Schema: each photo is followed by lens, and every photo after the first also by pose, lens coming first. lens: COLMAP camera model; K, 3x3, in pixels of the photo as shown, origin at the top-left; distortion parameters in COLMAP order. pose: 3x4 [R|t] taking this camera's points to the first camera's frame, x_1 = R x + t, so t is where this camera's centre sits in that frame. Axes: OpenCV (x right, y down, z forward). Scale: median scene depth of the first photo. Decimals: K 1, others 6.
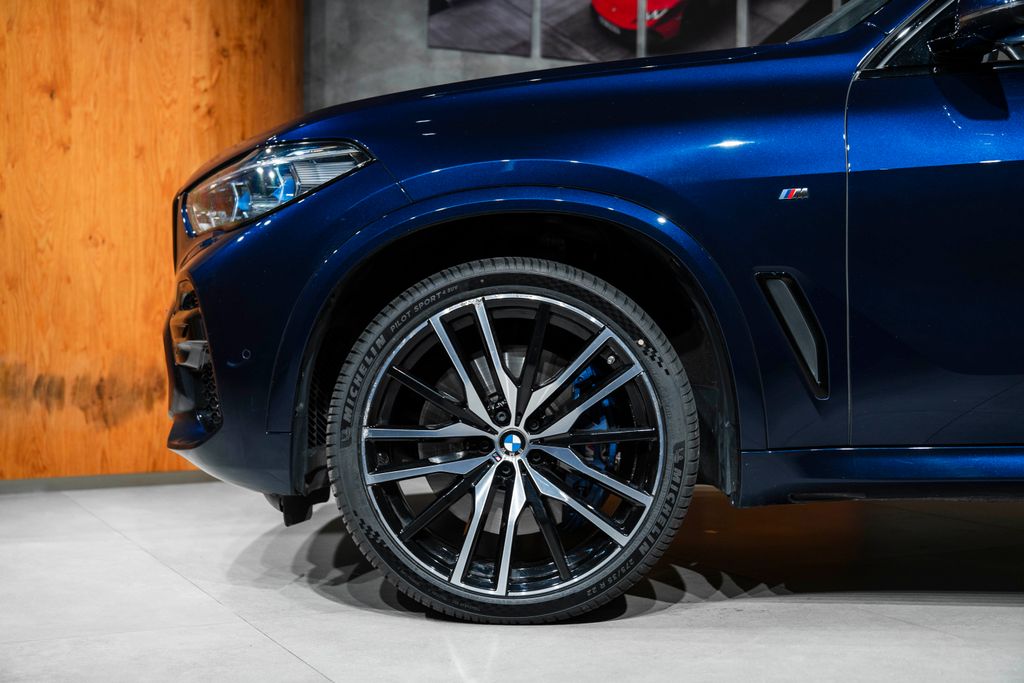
lens RADIAL K [[1342.7, 0, 509.8], [0, 1342.7, 342.8], [0, 0, 1]] dist [0.016011, 0.000000]
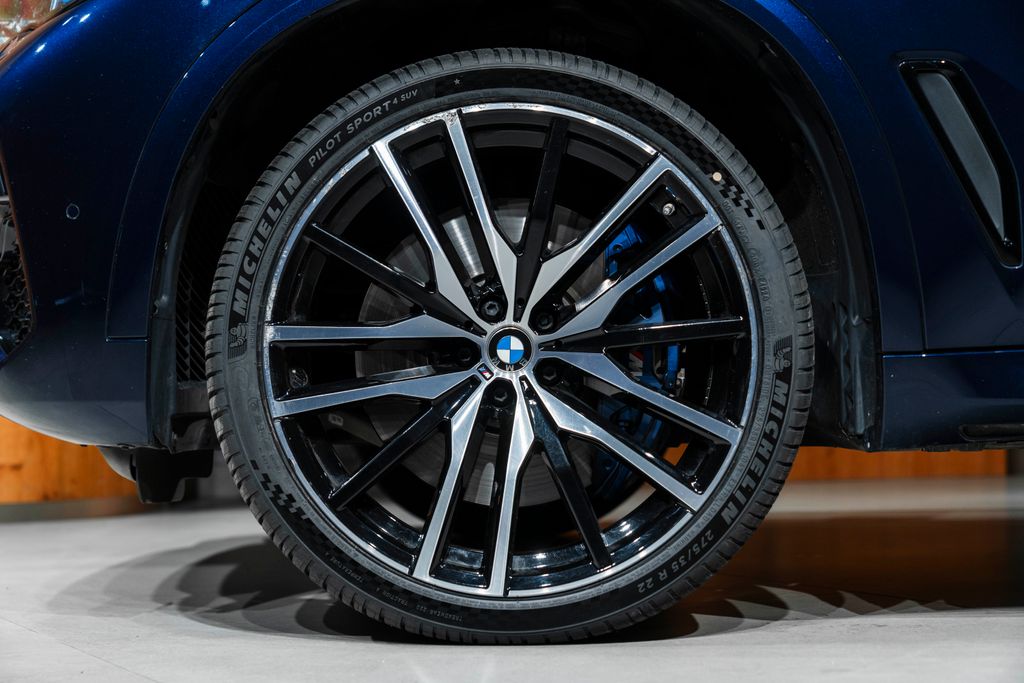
lens RADIAL K [[1905.2, 0, 513.4], [0, 1905.2, 339.3], [0, 0, 1]] dist [0.008968, 0.000000]
pose [[0.999592, -0.016259, 0.023470, -0.017113], [0.017250, 0.998941, -0.042646, 0.108420], [-0.022751, 0.043033, 0.998815, 0.132800]]
